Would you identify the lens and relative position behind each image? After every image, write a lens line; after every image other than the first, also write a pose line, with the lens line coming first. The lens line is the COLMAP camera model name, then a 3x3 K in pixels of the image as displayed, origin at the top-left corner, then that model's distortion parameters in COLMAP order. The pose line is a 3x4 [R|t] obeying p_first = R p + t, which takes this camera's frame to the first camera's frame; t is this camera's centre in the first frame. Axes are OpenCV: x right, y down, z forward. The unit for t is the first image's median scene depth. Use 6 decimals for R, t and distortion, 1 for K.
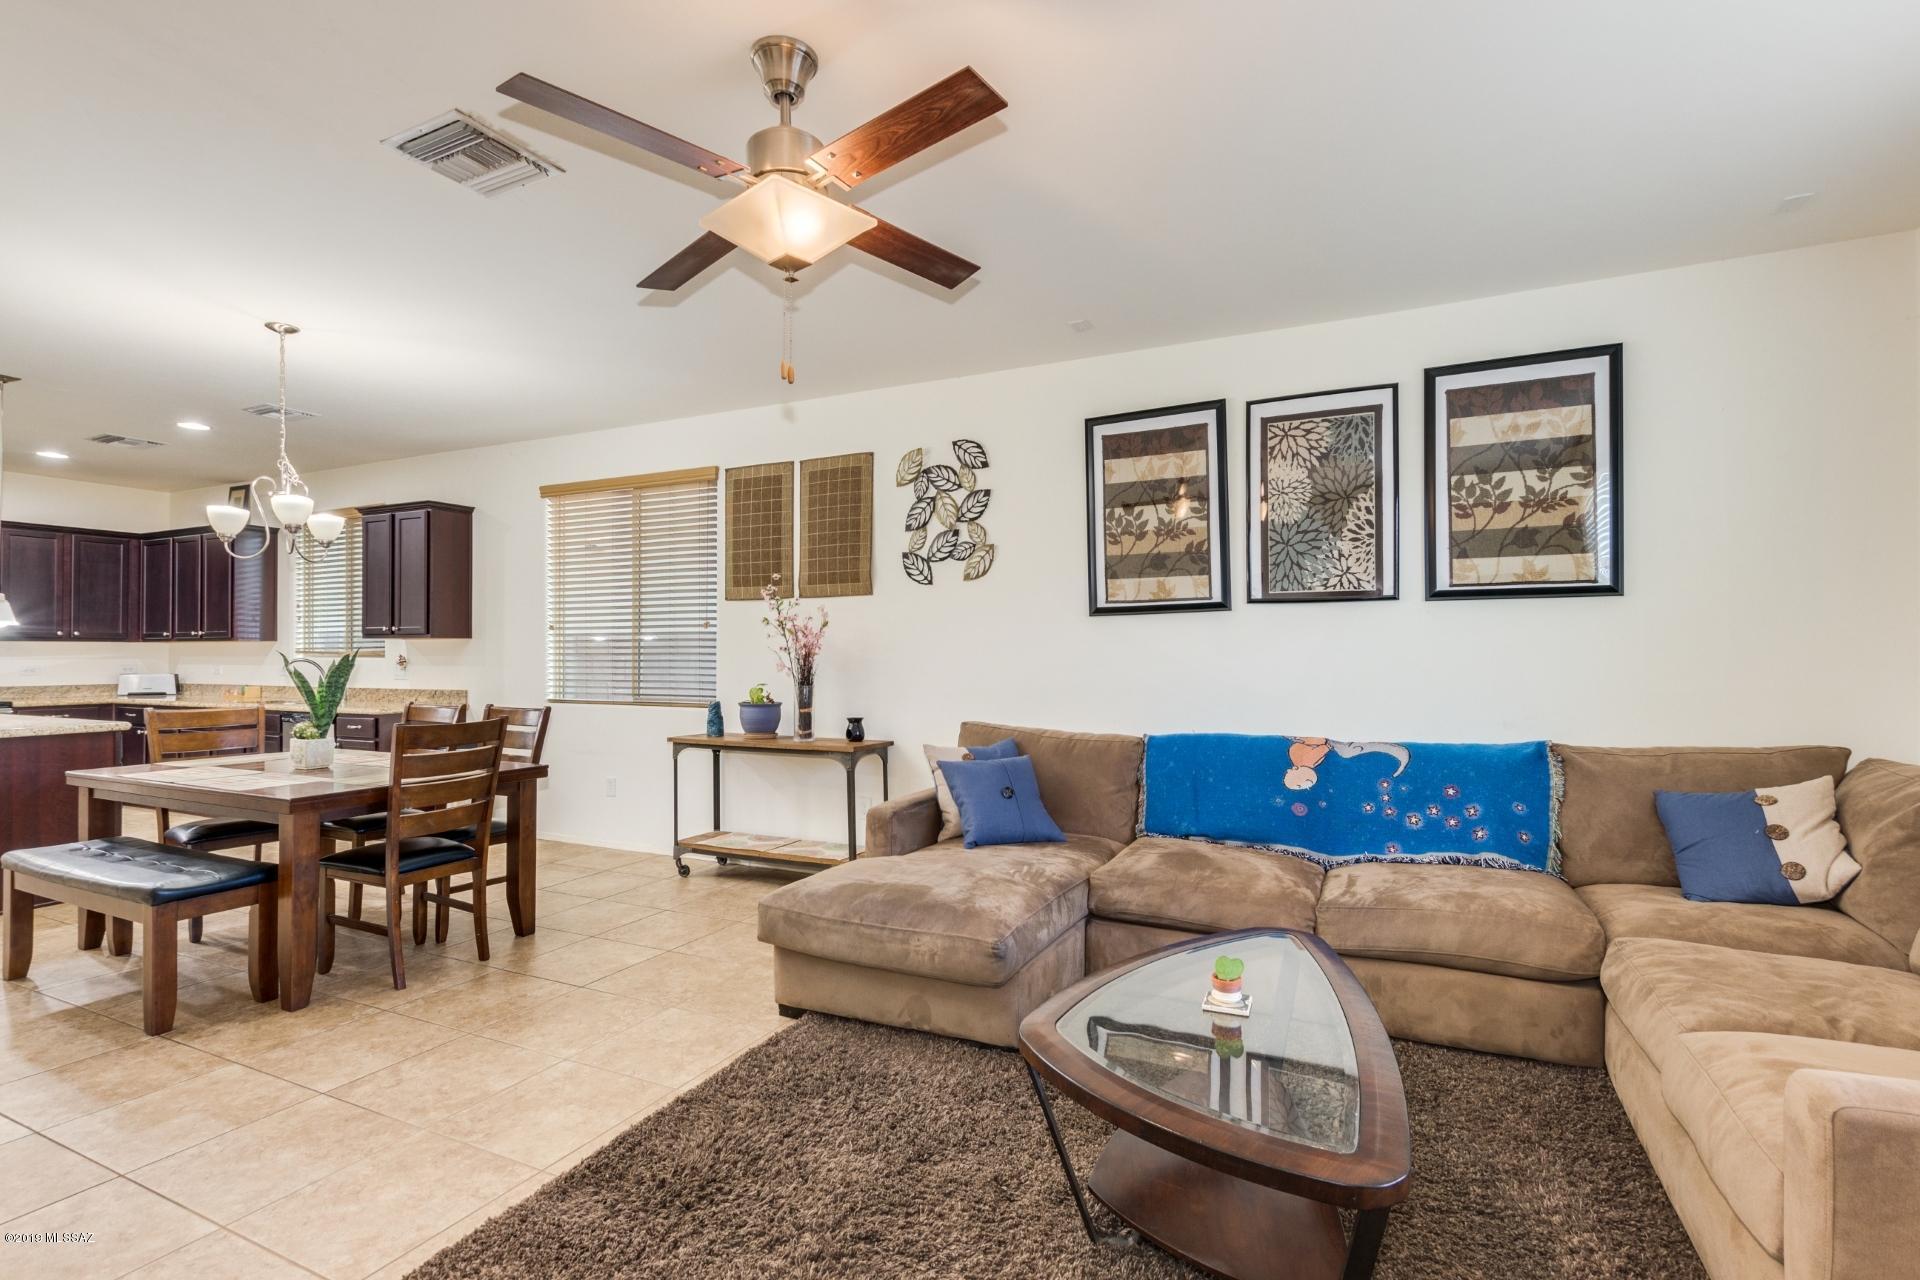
lens RADIAL K [[872.1, 0, 973.9], [0, 872.1, 650.6], [0, 0, 1]] dist [0.003393, -0.001275]
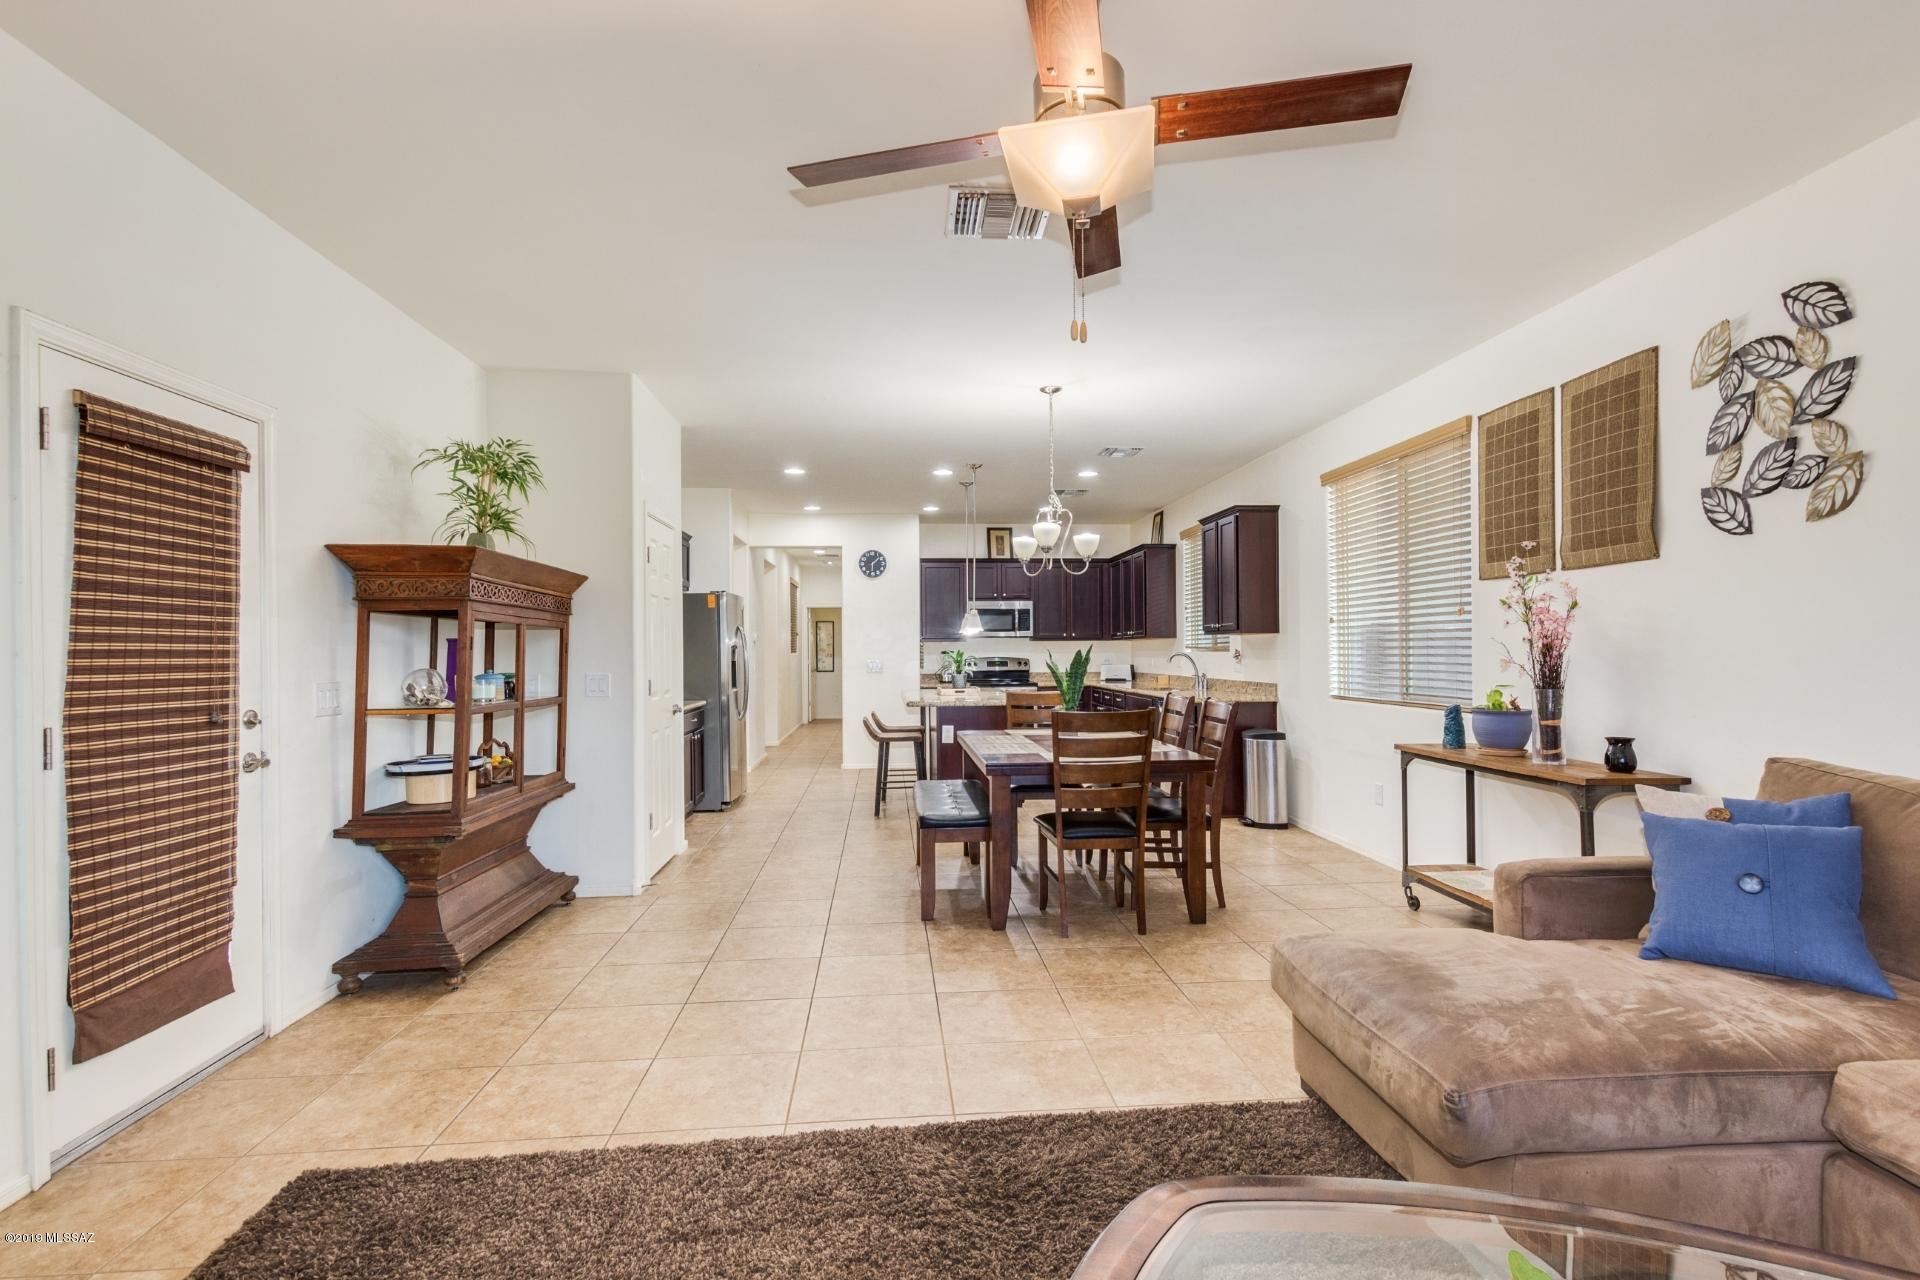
lens RADIAL K [[924.1, 0, 986.1], [0, 924.1, 647.5], [0, 0, 1]] dist [0.015637, -0.004835]
pose [[0.517475, -0.005784, -0.855679, 0.237890], [0.009494, 0.999954, -0.001018, 0.001120], [0.855646, -0.007597, 0.517506, 0.188886]]
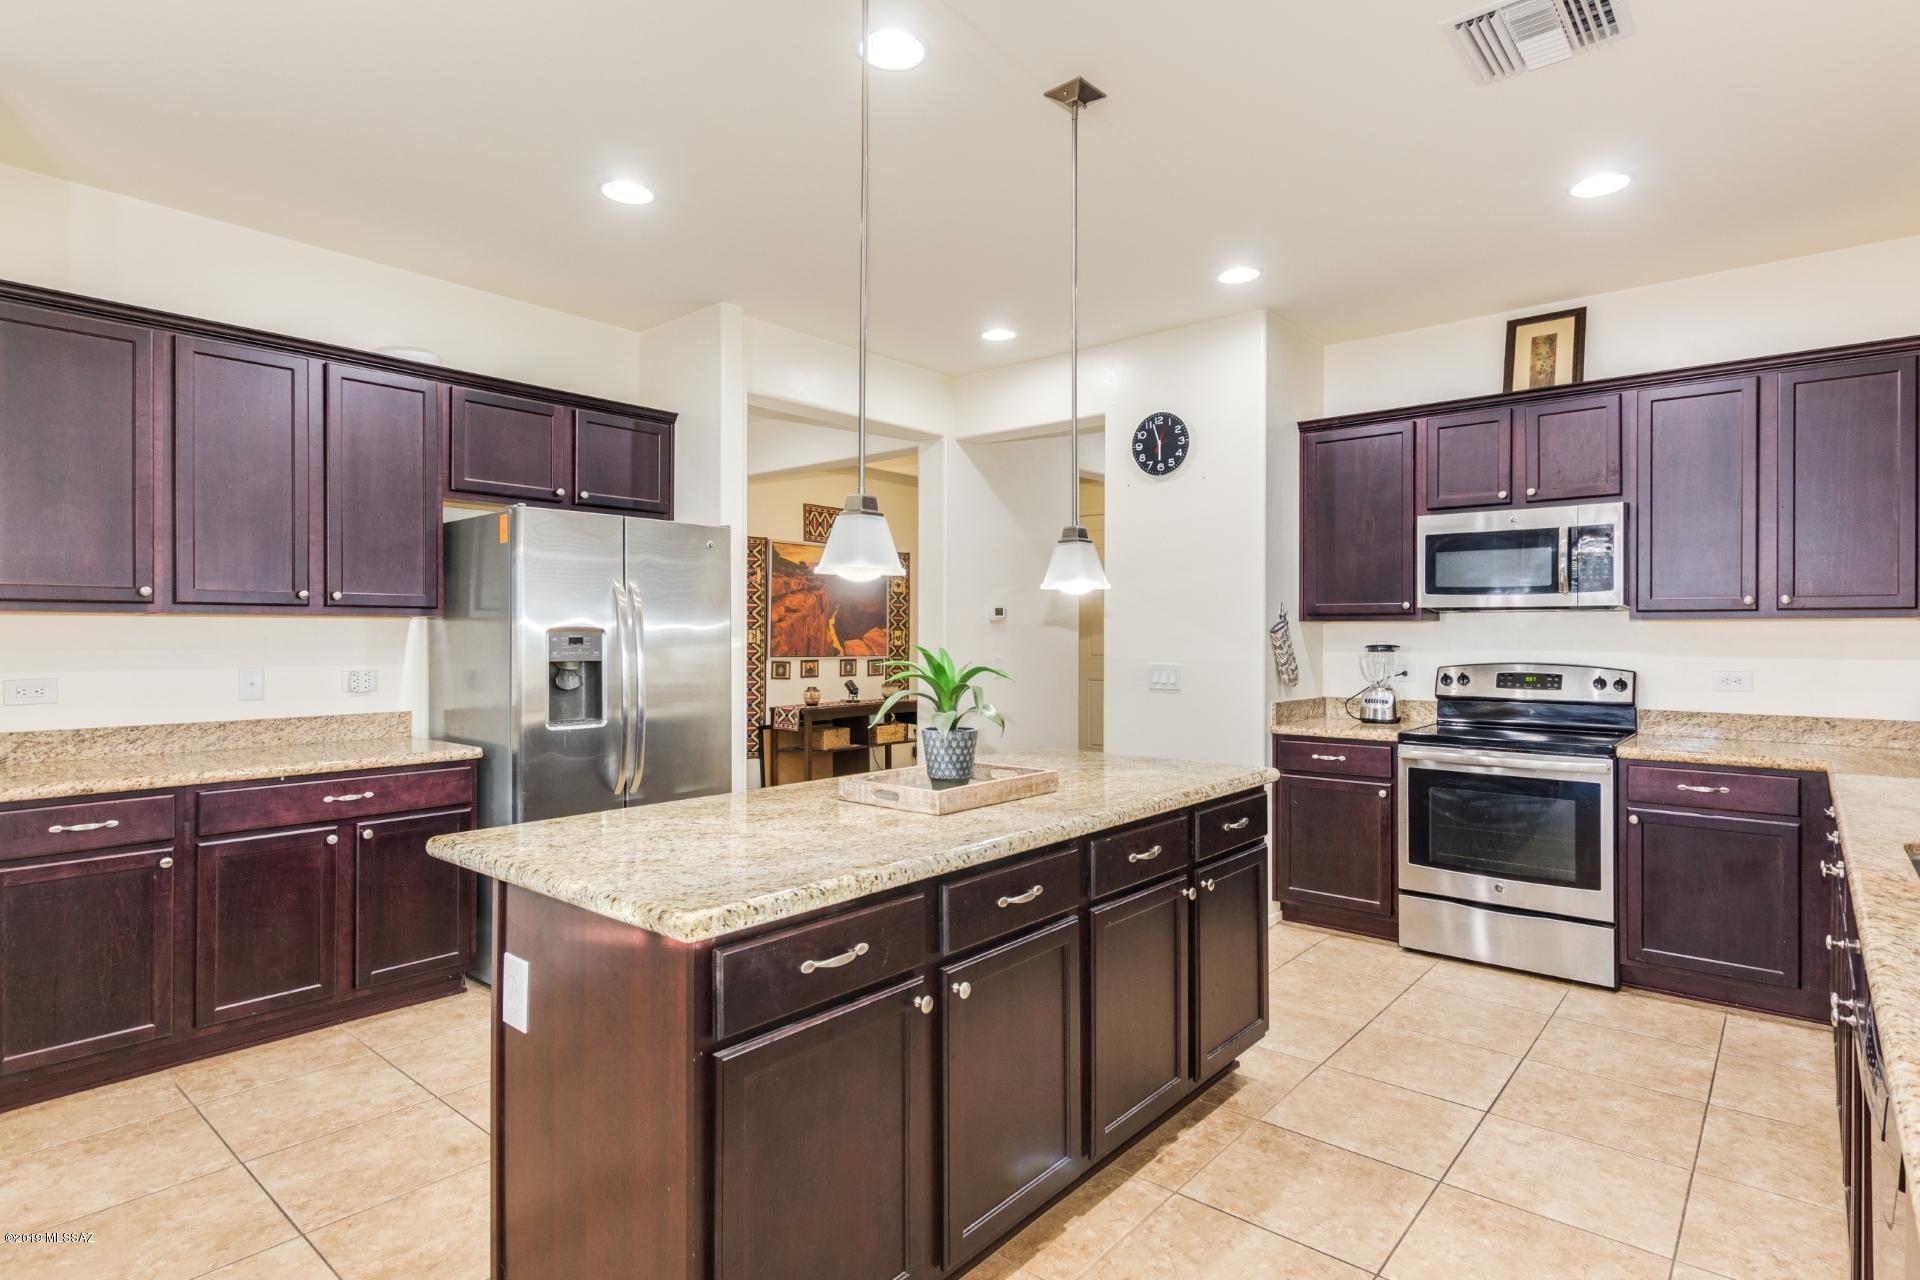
lens RADIAL K [[992.9, 0, 971.4], [0, 992.9, 627.6], [0, 0, 1]] dist [0.020539, -0.003061]
pose [[-0.262967, -0.006166, -0.964785, -0.686586], [-0.001377, 0.999981, -0.006016, -0.003537], [0.964804, -0.000254, -0.262971, 1.143732]]
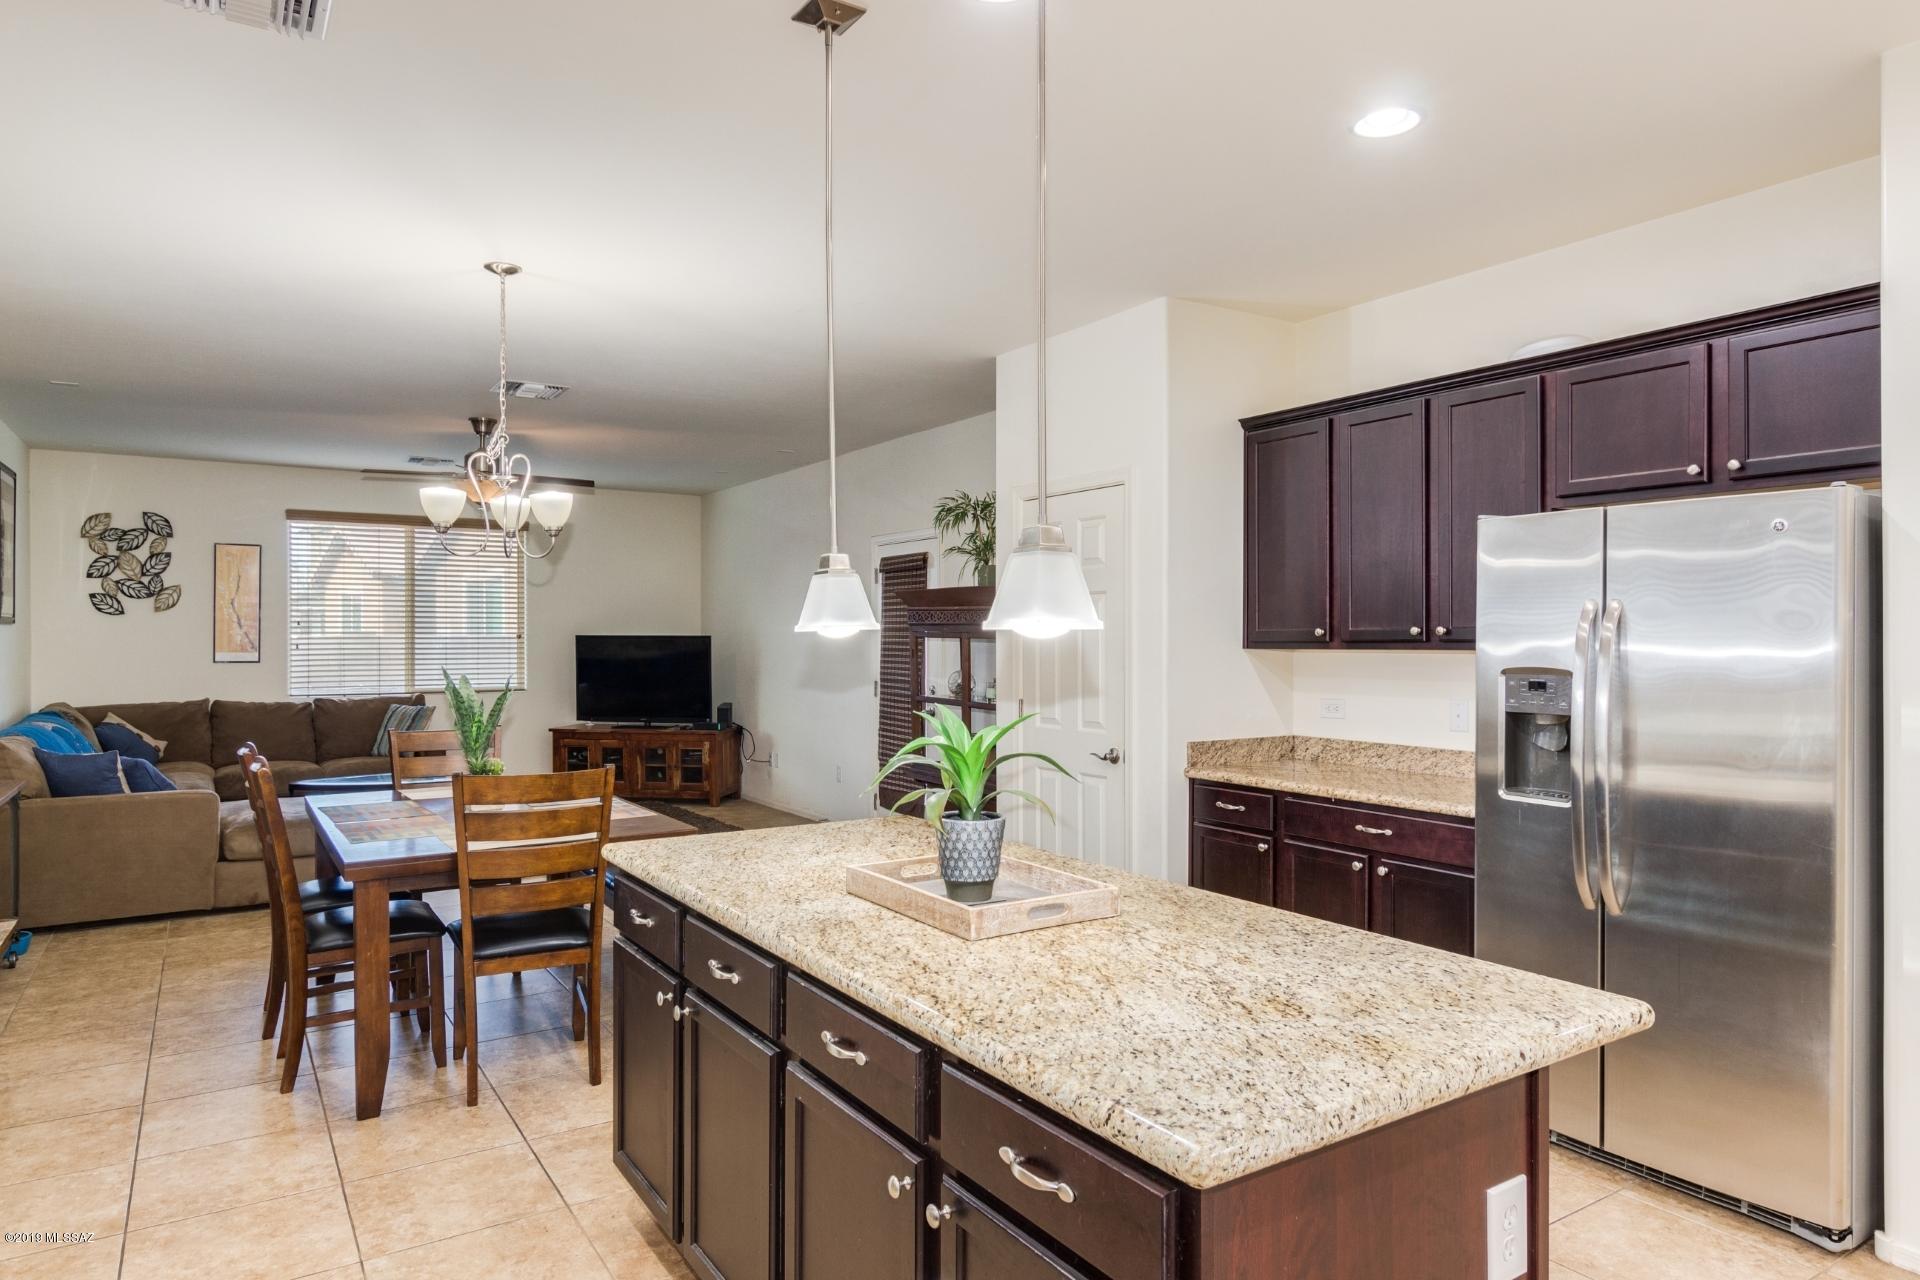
lens RADIAL K [[1164.1, 0, 962.7], [0, 1164.1, 629.2], [0, 0, 1]] dist [0.000508, -0.002386]
pose [[-0.848300, 0.004227, 0.529500, -1.434840], [0.000892, 0.999978, -0.006554, -0.026853], [-0.529516, -0.005087, -0.848285, 1.399181]]
